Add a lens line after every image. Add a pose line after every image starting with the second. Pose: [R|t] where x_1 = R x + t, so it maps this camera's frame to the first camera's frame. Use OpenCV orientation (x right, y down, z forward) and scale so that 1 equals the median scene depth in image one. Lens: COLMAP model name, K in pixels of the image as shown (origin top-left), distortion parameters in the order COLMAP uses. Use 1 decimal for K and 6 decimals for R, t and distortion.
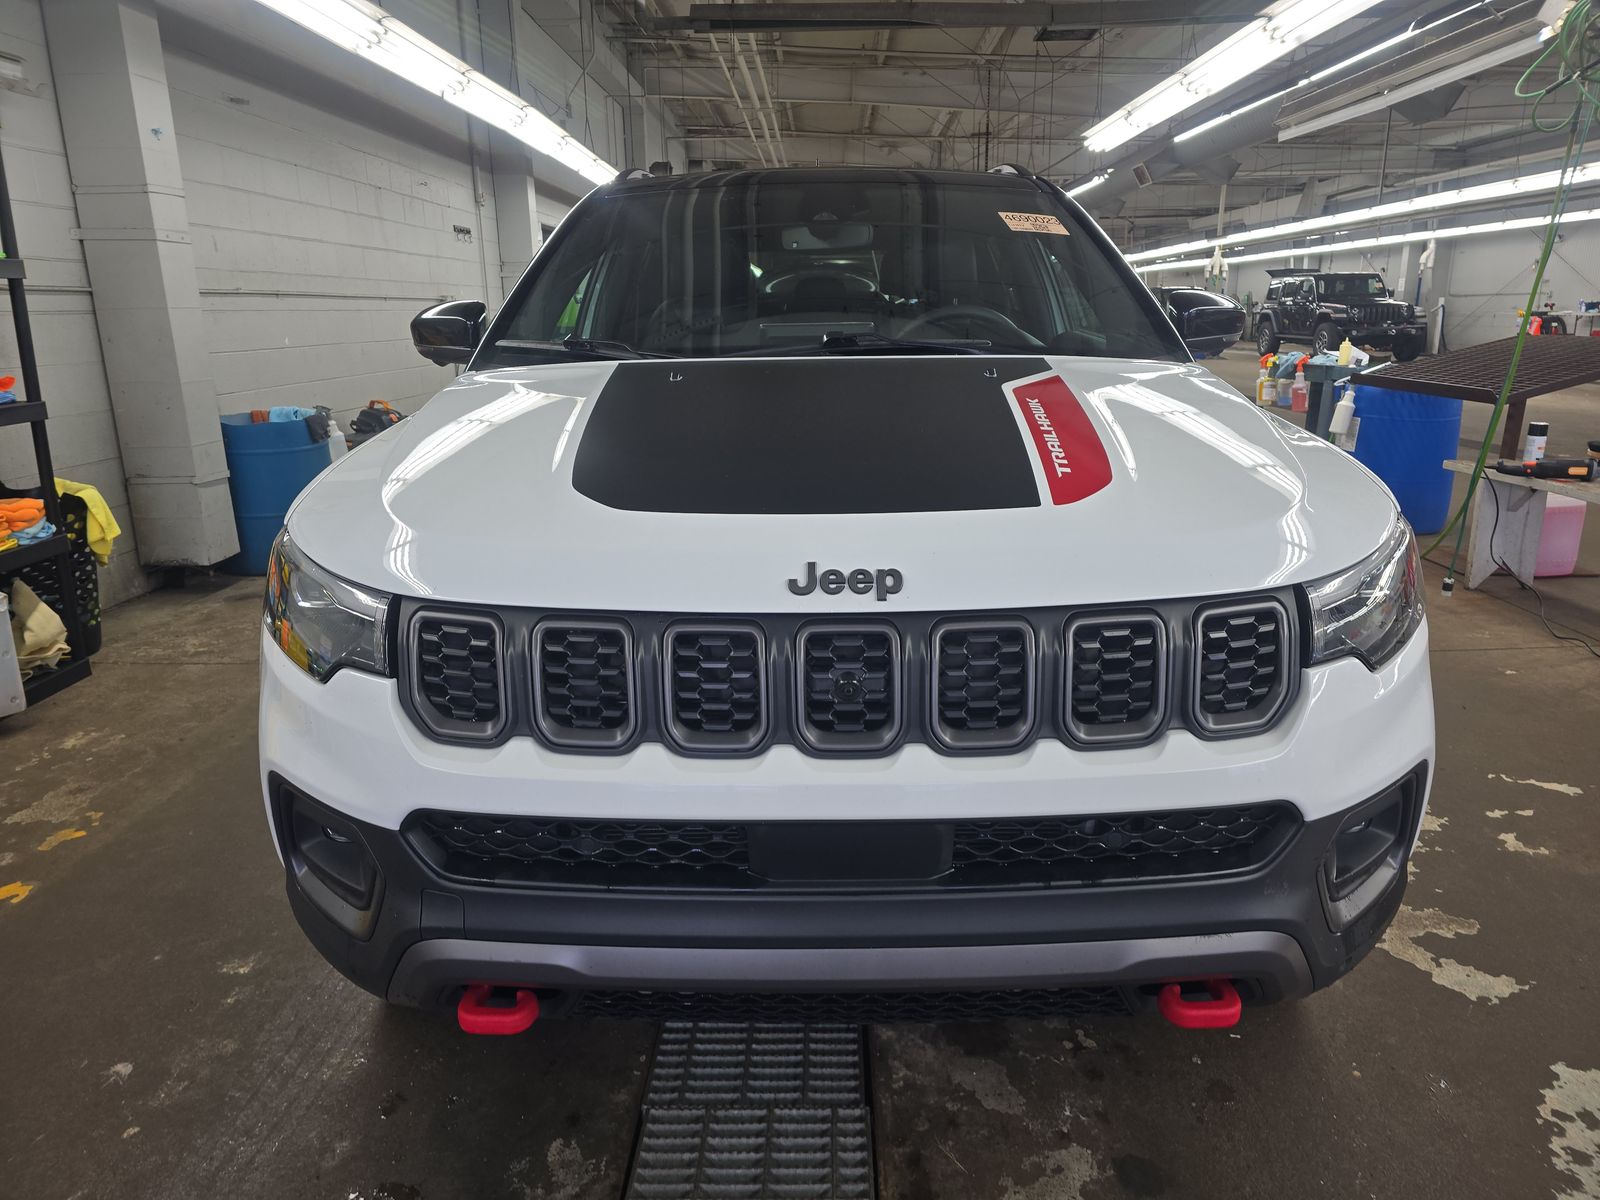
lens RADIAL K [[1082.5, 0, 796.5], [0, 1082.5, 596.7], [0, 0, 1]] dist [0.037721, -0.020098]
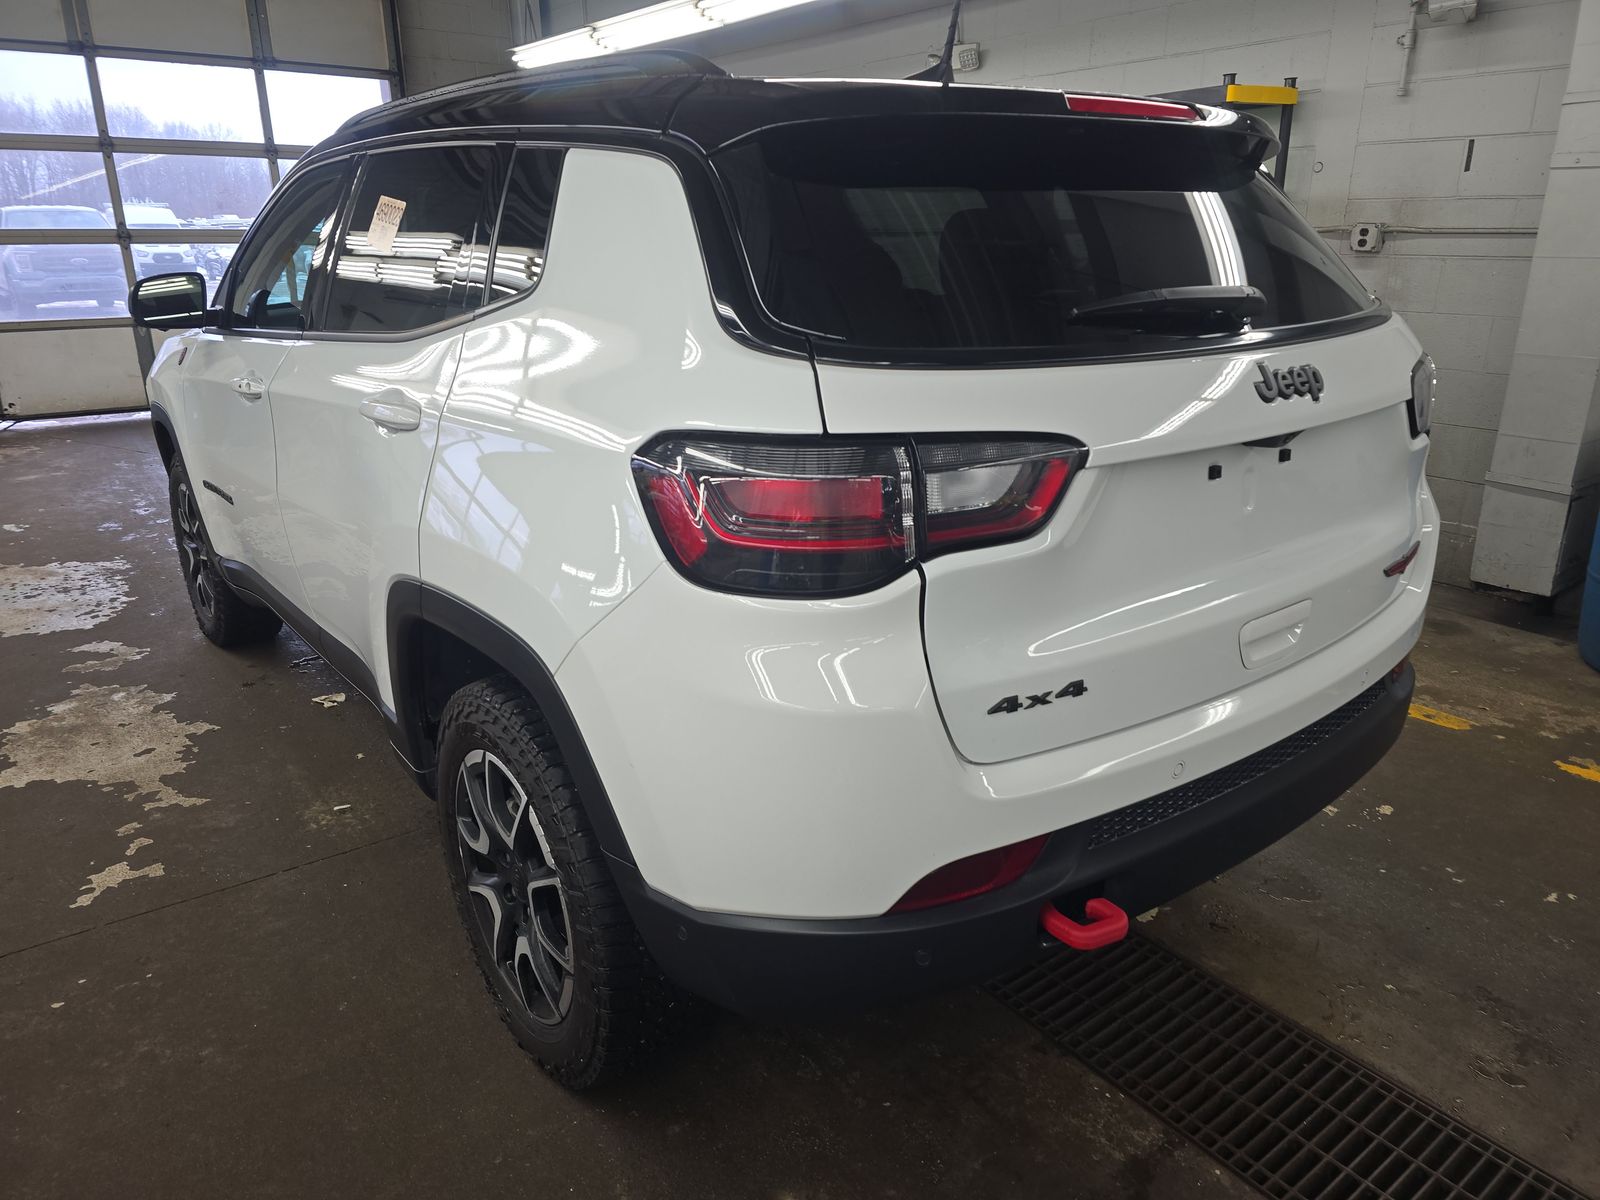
lens RADIAL K [[1082.5, 0, 805.5], [0, 1082.5, 593.8], [0, 0, 1]] dist [0.037721, -0.020098]
pose [[-0.789913, 0.218465, -0.572984, 0.341848], [-0.140369, 0.845161, 0.515751, -0.409063], [0.596938, 0.487828, -0.636938, 1.366358]]
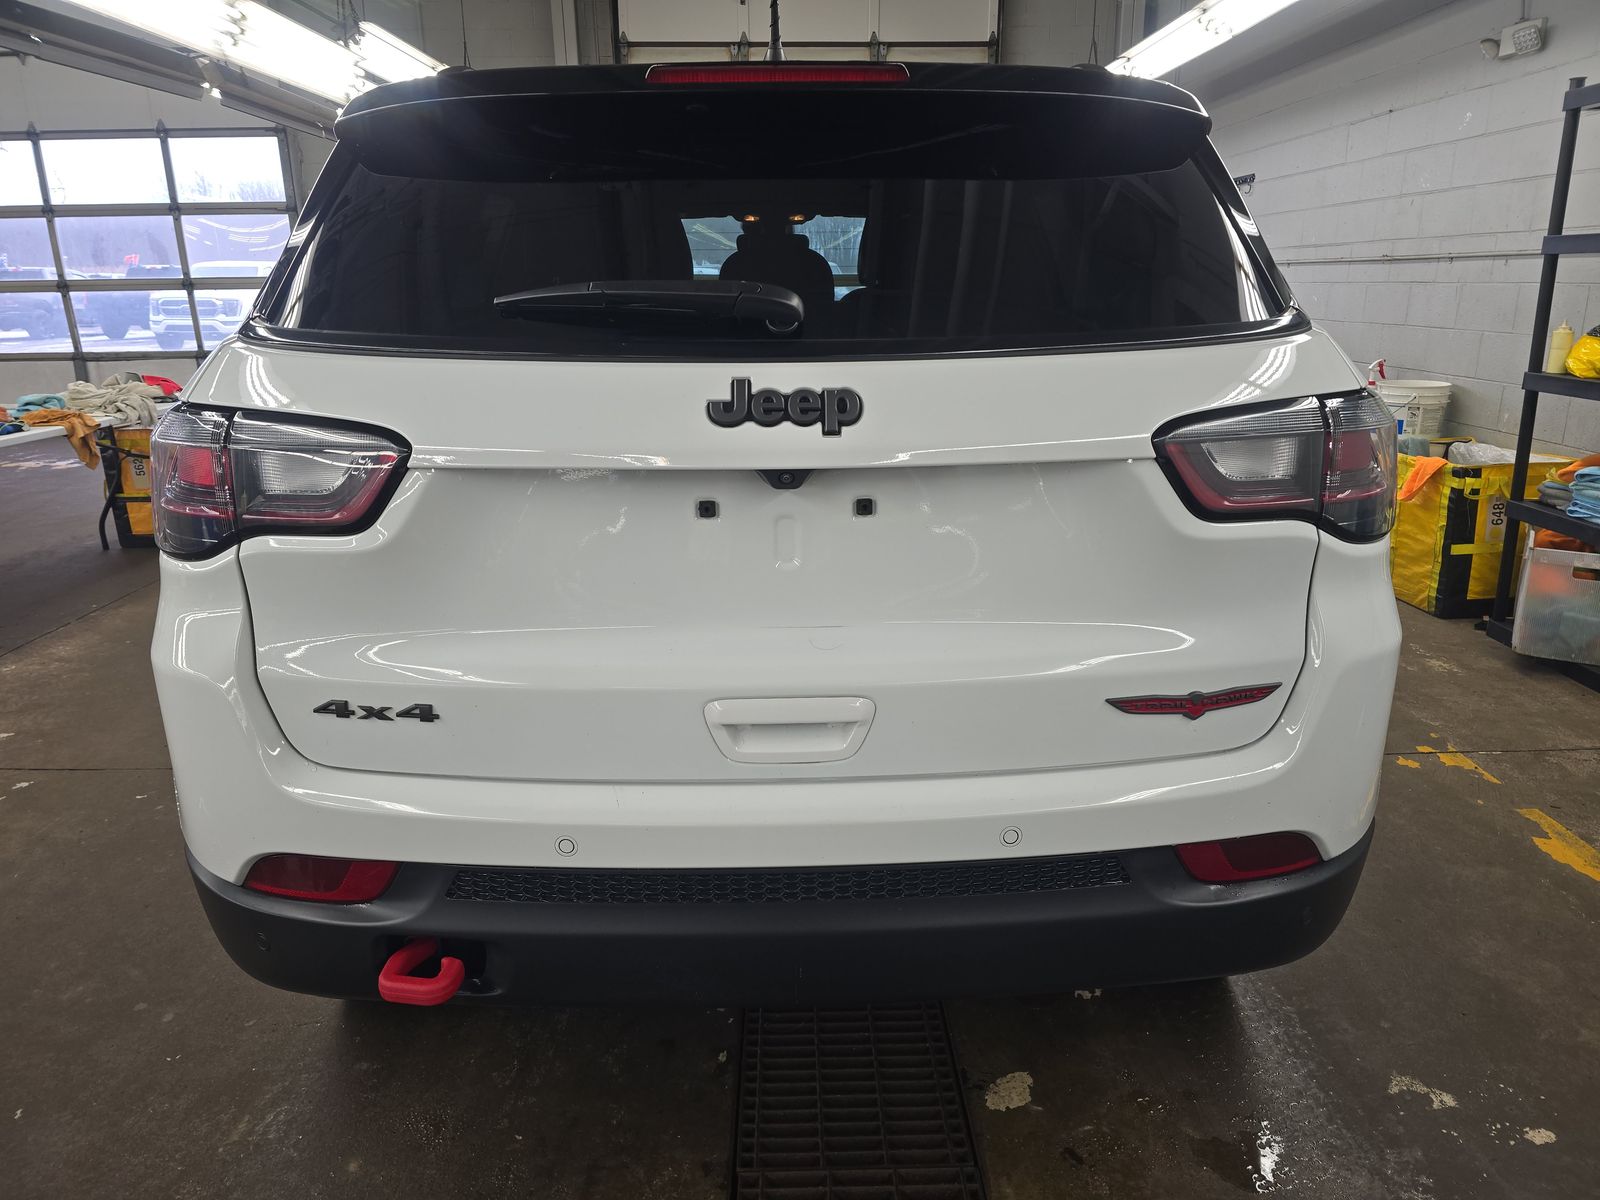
lens RADIAL K [[1082.5, 0, 801.3], [0, 1082.5, 596.9], [0, 0, 1]] dist [0.037721, -0.020098]
pose [[-0.999260, 0.031084, -0.022637, 0.102254], [0.014629, 0.851733, 0.523772, -0.408772], [0.035562, 0.523053, -0.851558, 1.432164]]
